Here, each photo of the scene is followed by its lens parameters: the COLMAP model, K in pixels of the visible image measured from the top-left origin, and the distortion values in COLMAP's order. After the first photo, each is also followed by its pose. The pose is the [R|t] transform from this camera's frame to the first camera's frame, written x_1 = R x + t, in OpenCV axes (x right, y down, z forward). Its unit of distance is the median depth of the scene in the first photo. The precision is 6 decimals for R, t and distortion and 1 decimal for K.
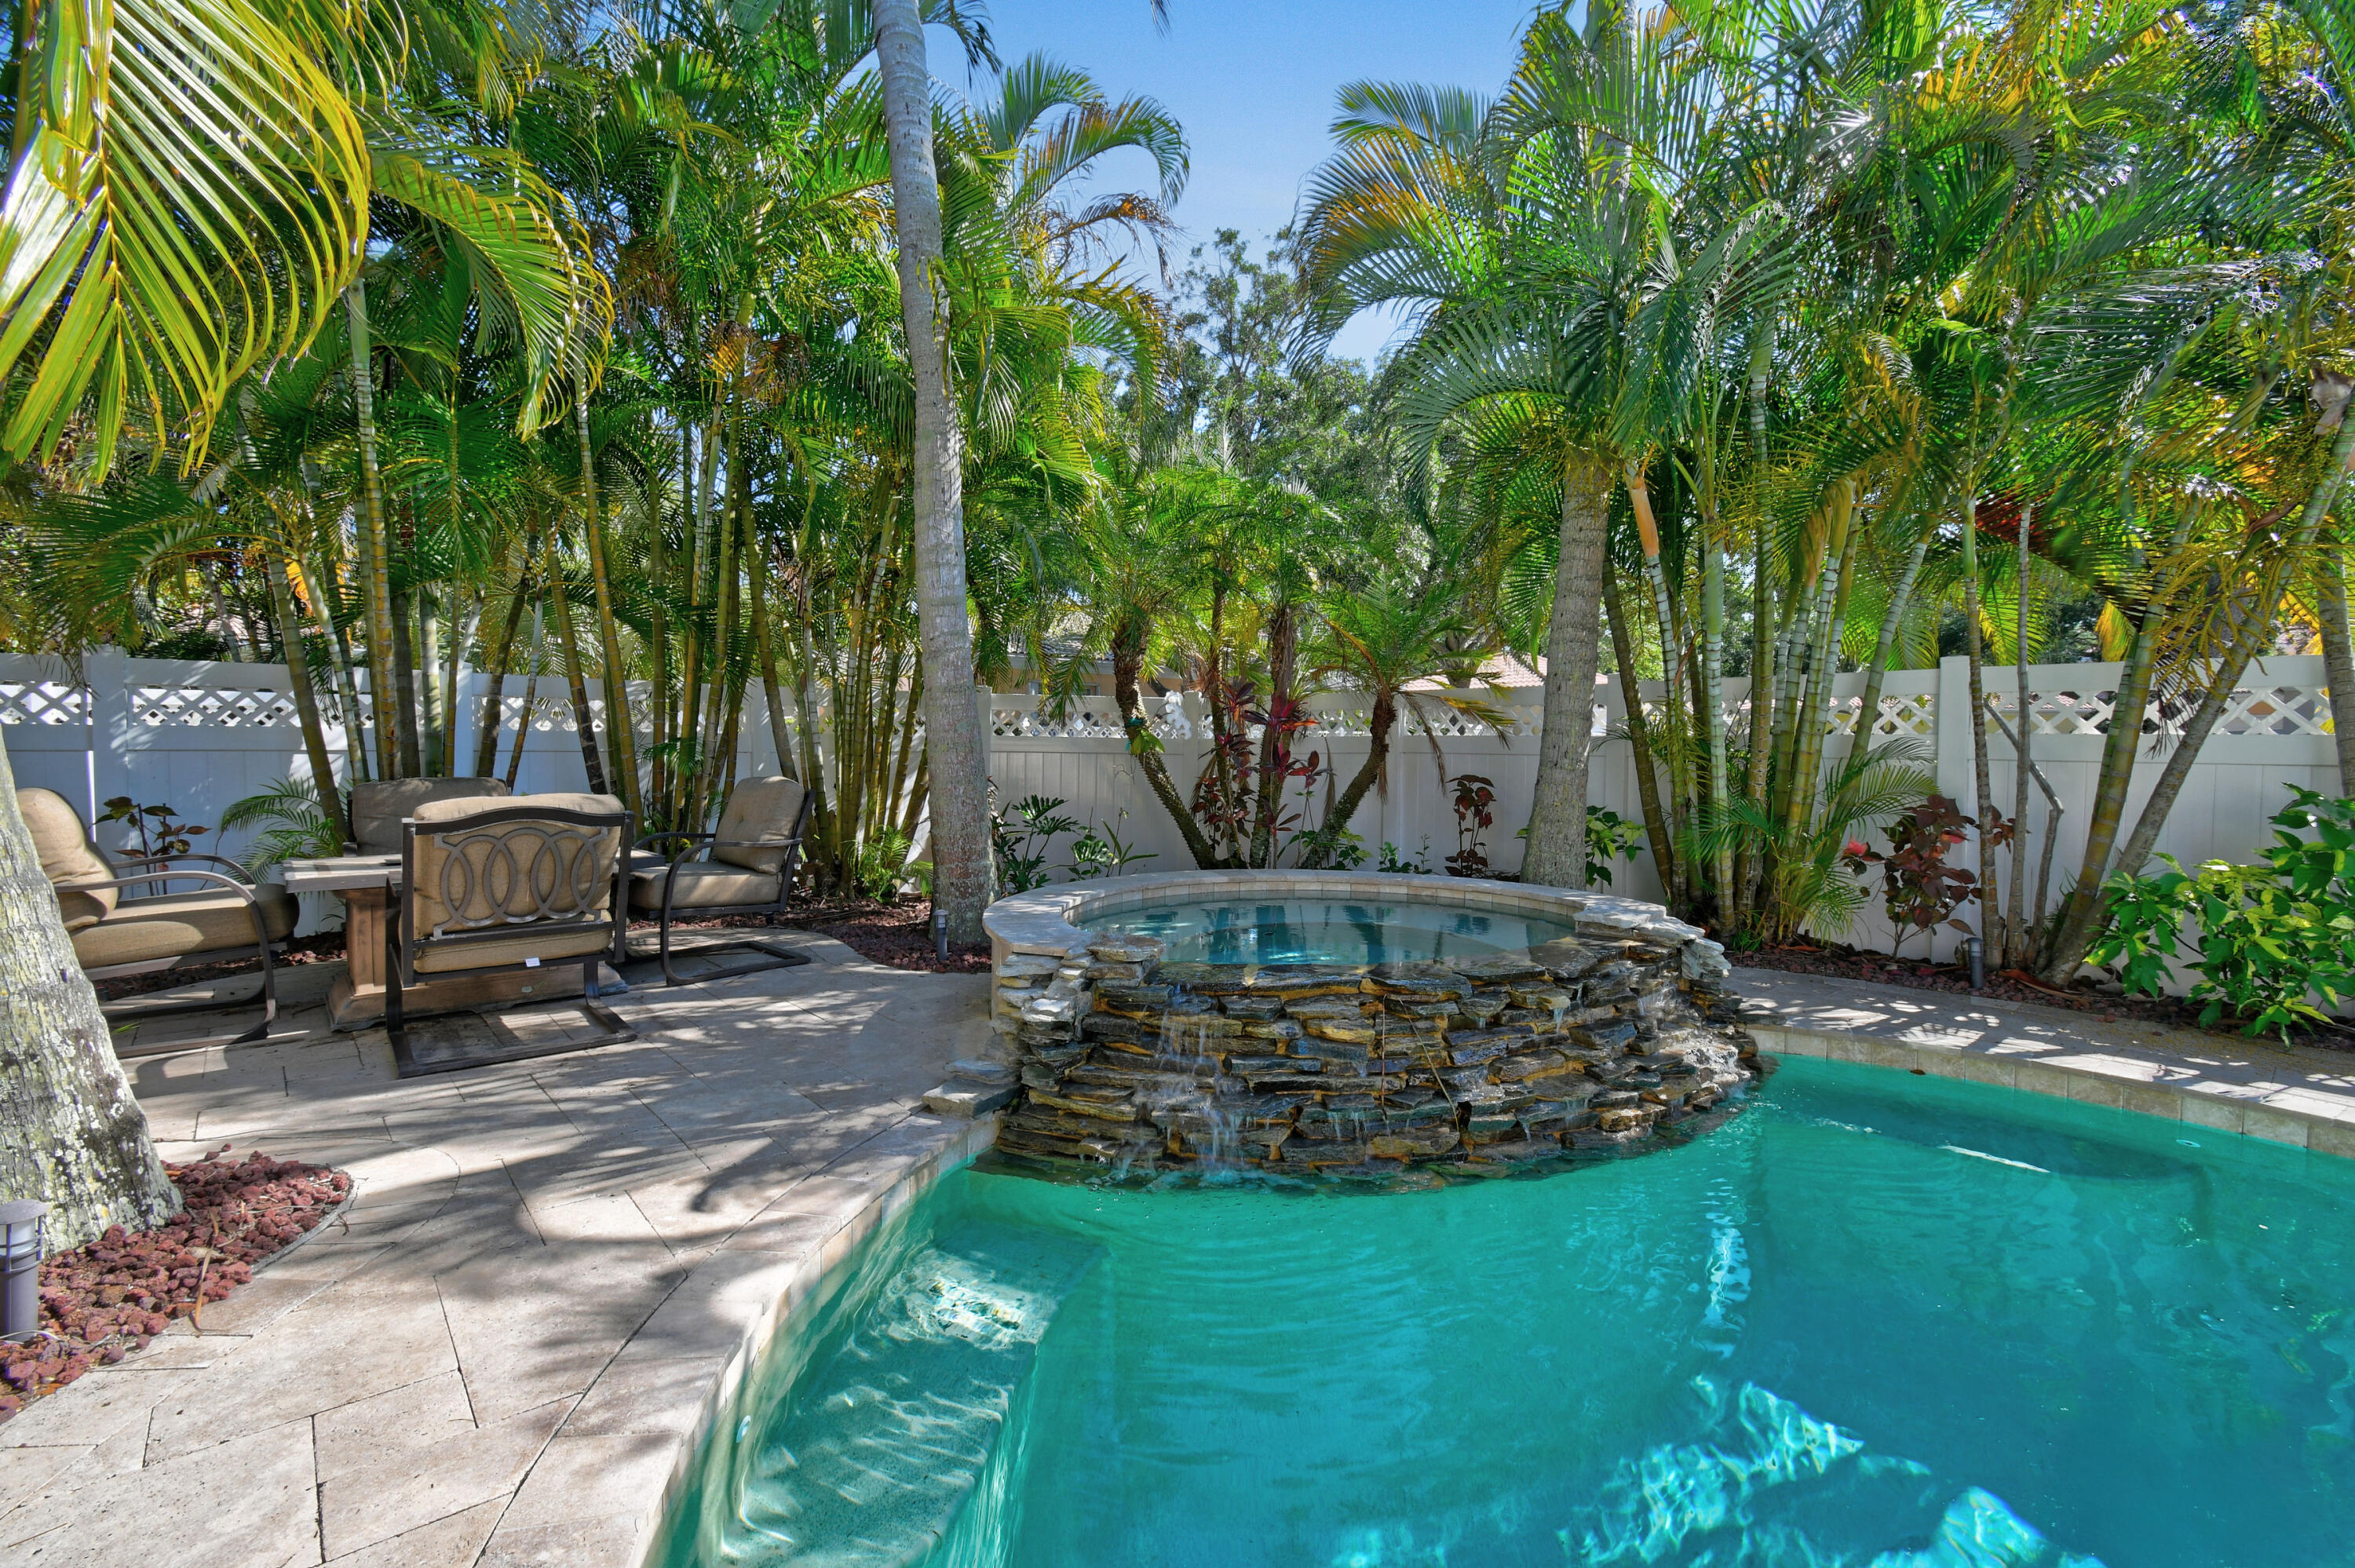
lens RADIAL K [[995.3, 0, 1184.6], [0, 995.3, 750.3], [0, 0, 1]] dist [0.000319, 0.000048]
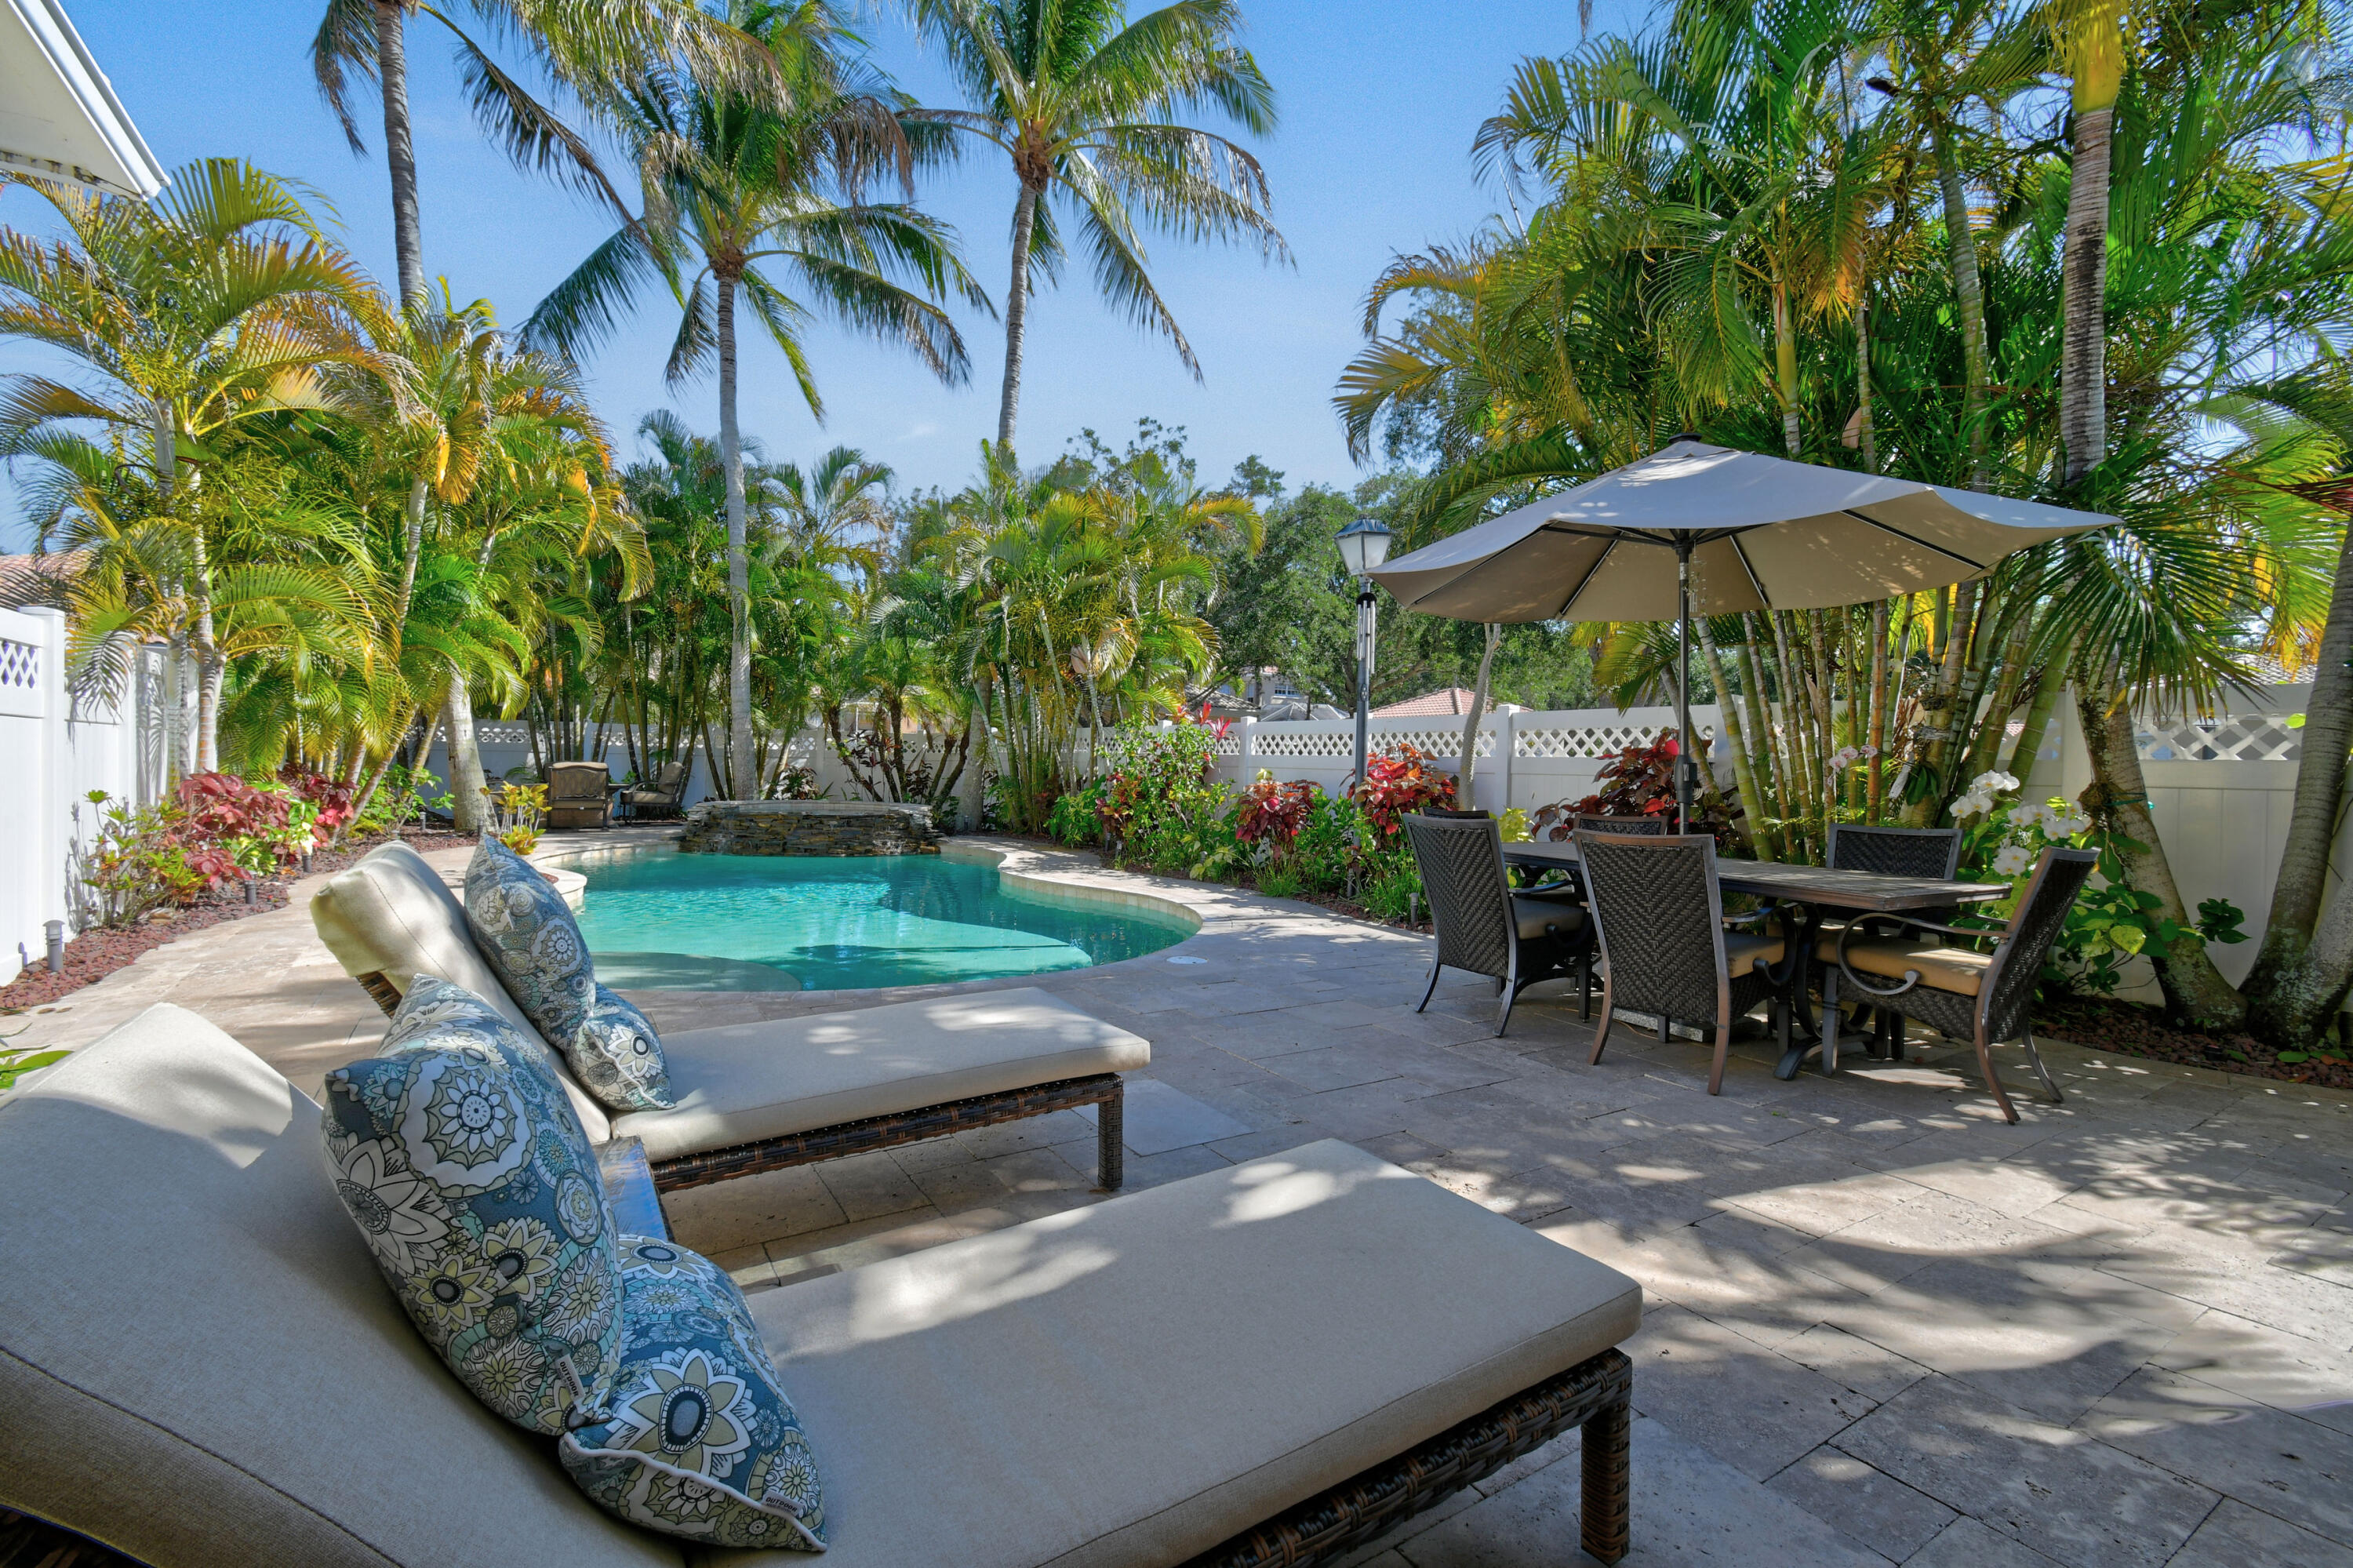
lens RADIAL K [[1026.8, 0, 1176.5], [0, 1026.8, 784.0], [0, 0, 1]] dist [0.003442, 0.000572]
pose [[0.985408, 0.026240, -0.168175, 1.256982], [-0.027465, 0.999610, -0.004961, 0.053391], [0.167980, 0.009507, 0.985745, -1.394547]]
